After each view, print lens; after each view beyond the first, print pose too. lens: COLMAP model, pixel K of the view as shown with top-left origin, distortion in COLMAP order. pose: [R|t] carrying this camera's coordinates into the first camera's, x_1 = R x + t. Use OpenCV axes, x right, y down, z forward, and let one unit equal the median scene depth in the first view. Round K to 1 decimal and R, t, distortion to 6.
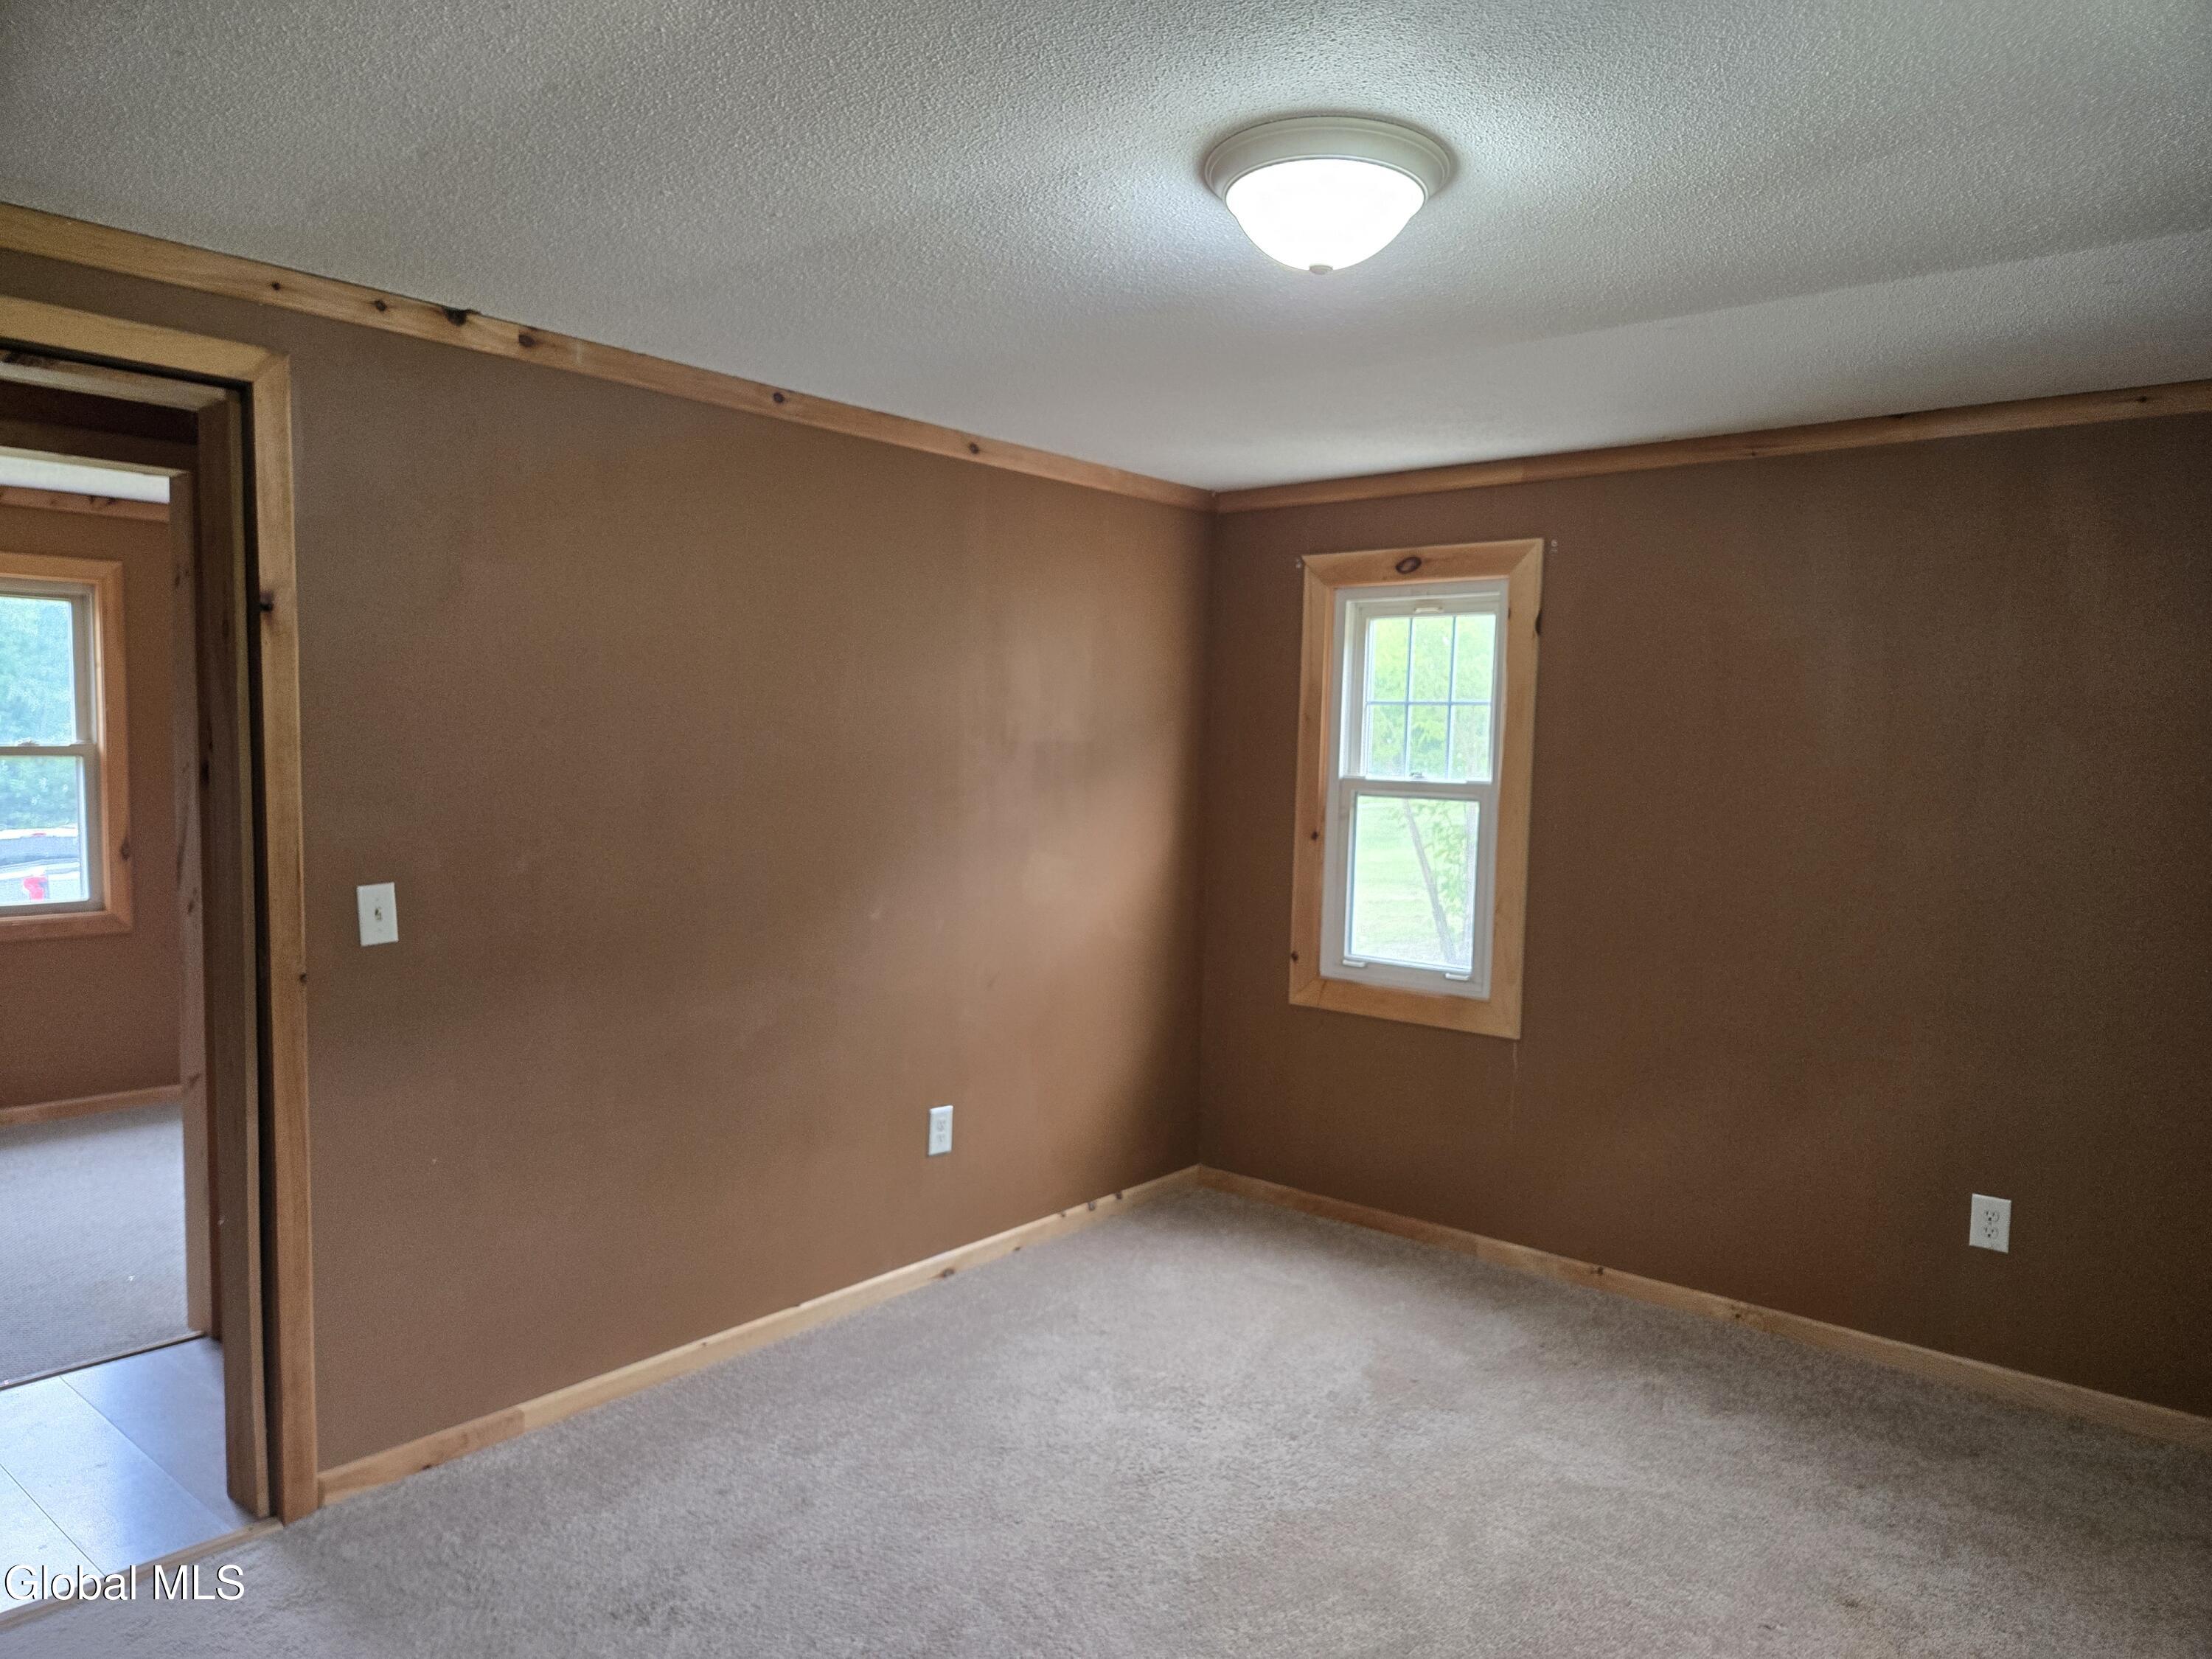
lens RADIAL K [[1440.8, 0, 1117.4], [0, 1440.8, 845.4], [0, 0, 1]] dist [0.067518, -0.058916]
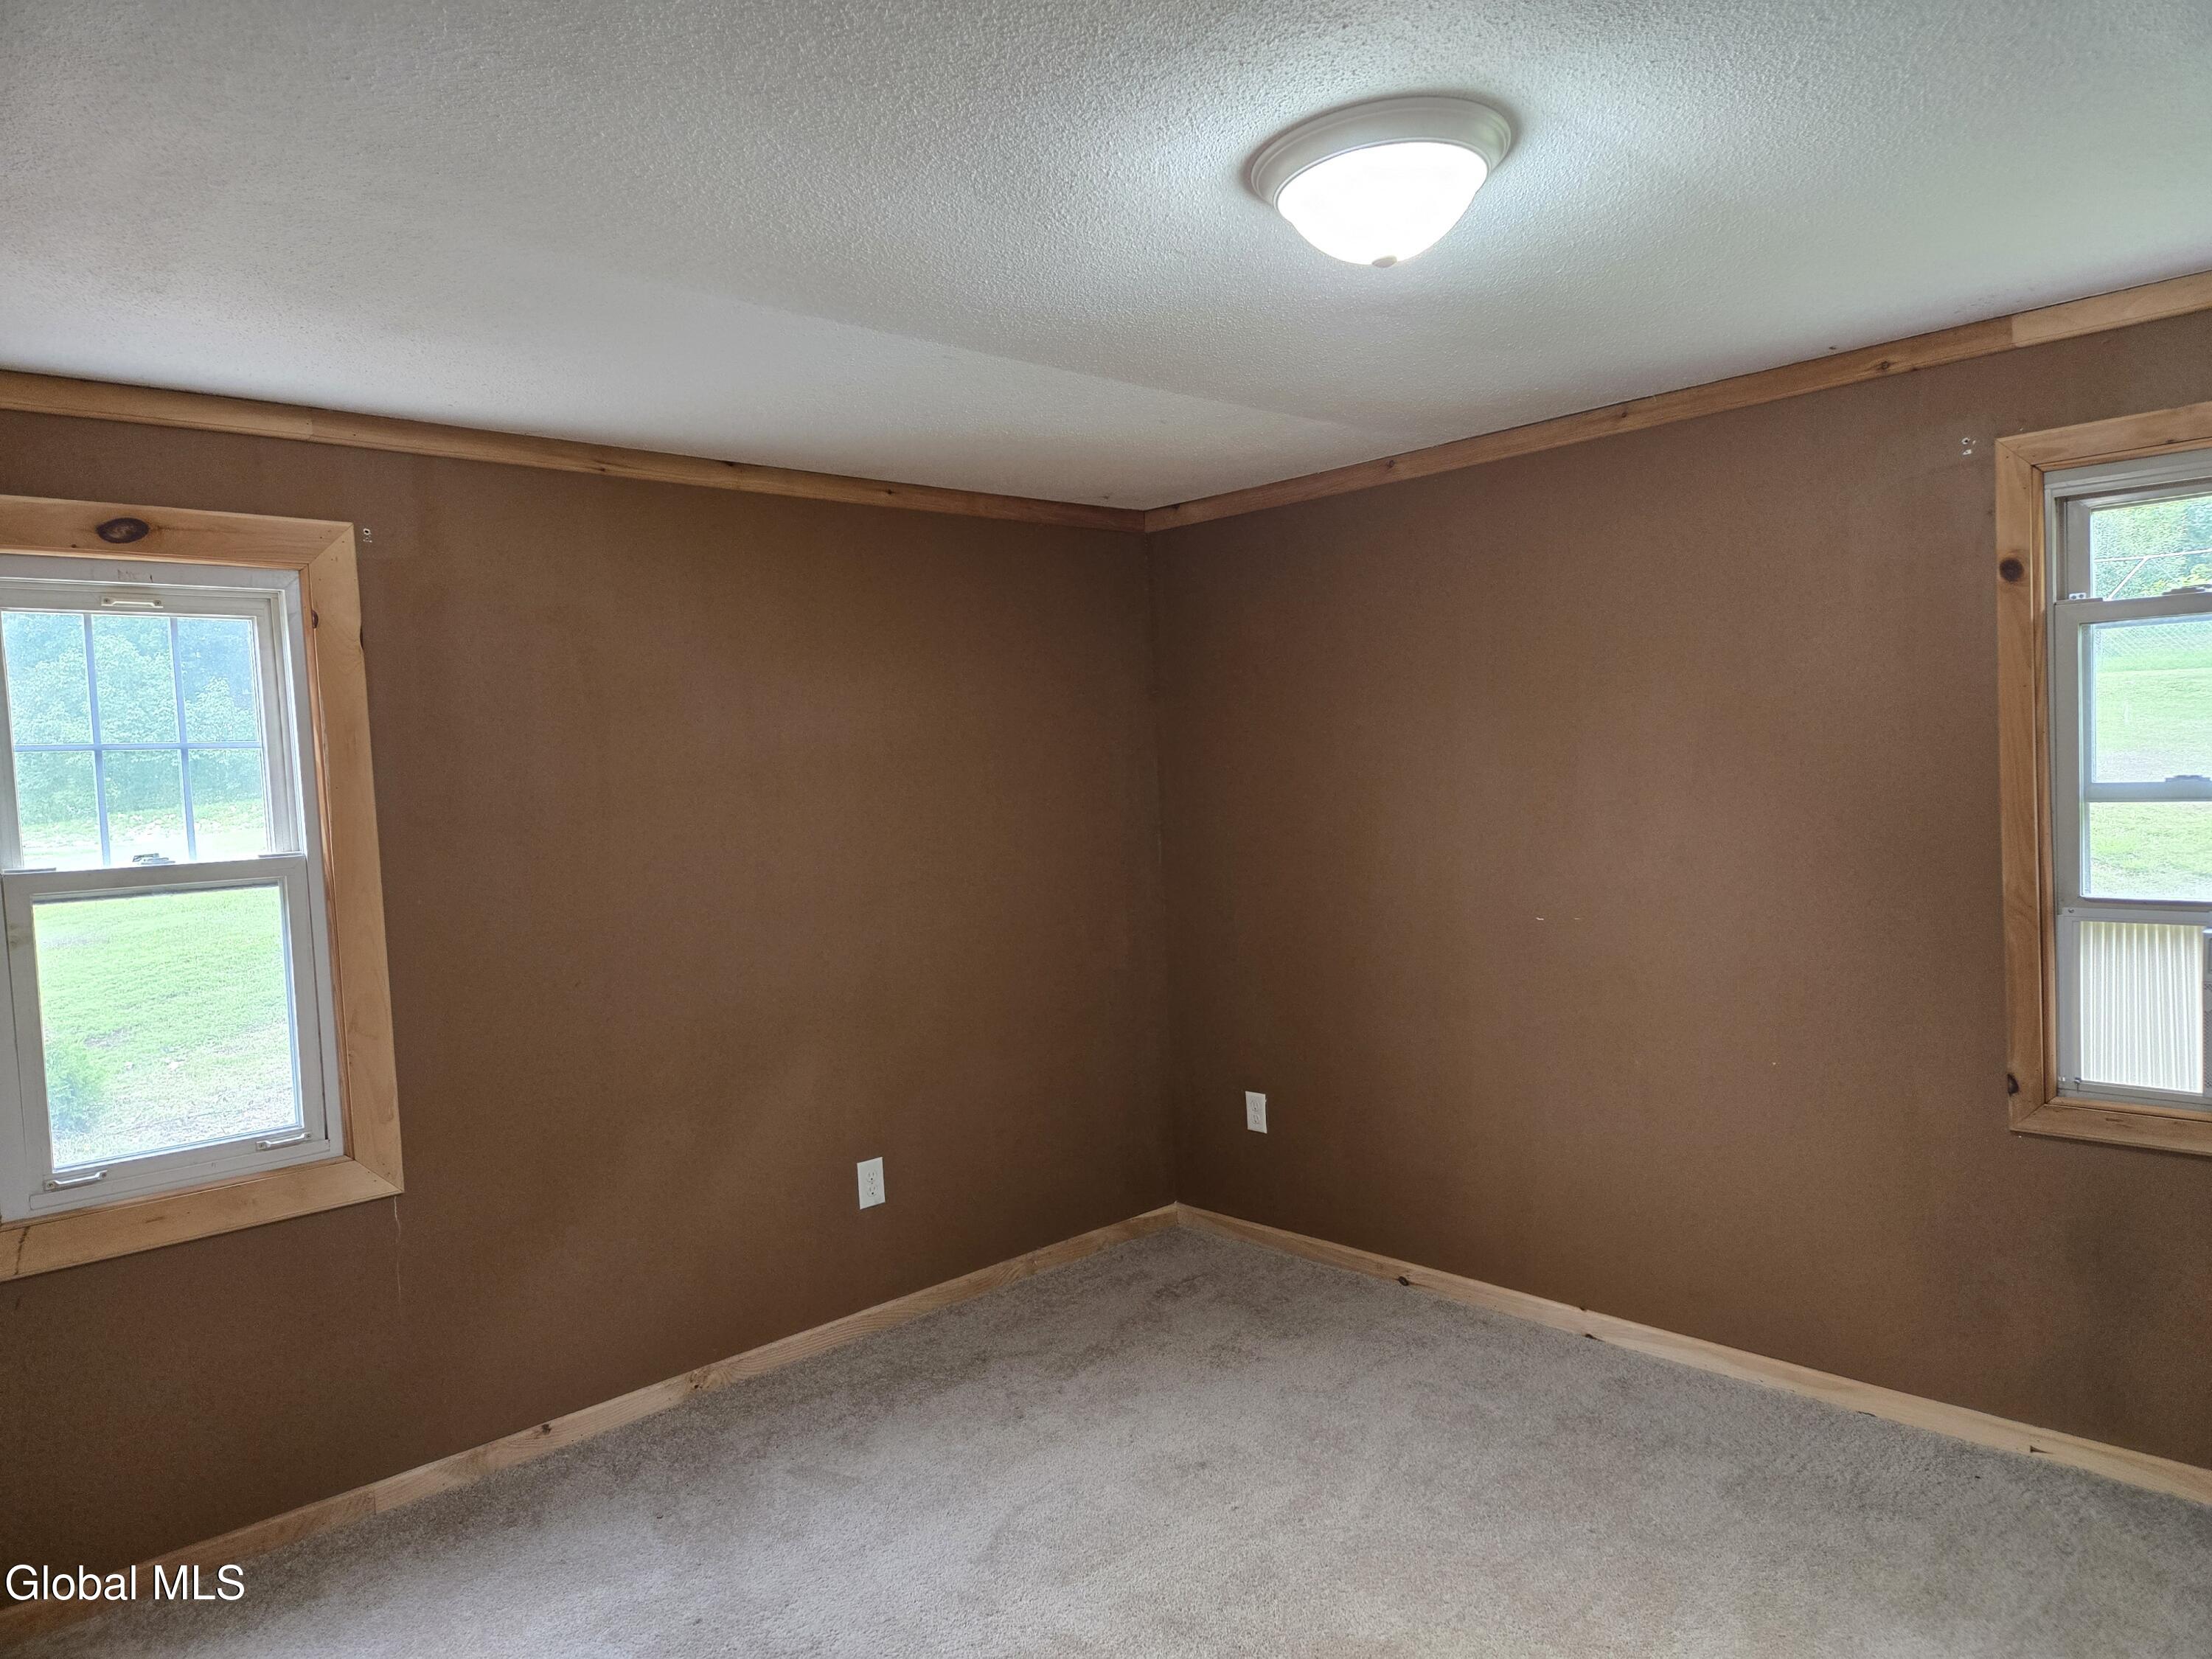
lens RADIAL K [[1440.8, 0, 1117.4], [0, 1440.8, 845.4], [0, 0, 1]] dist [0.067518, -0.058916]
pose [[0.132799, -0.084777, 0.987511, -0.412294], [0.117328, 0.990674, 0.069271, -0.053611], [-0.984174, 0.106663, 0.141508, 0.527136]]
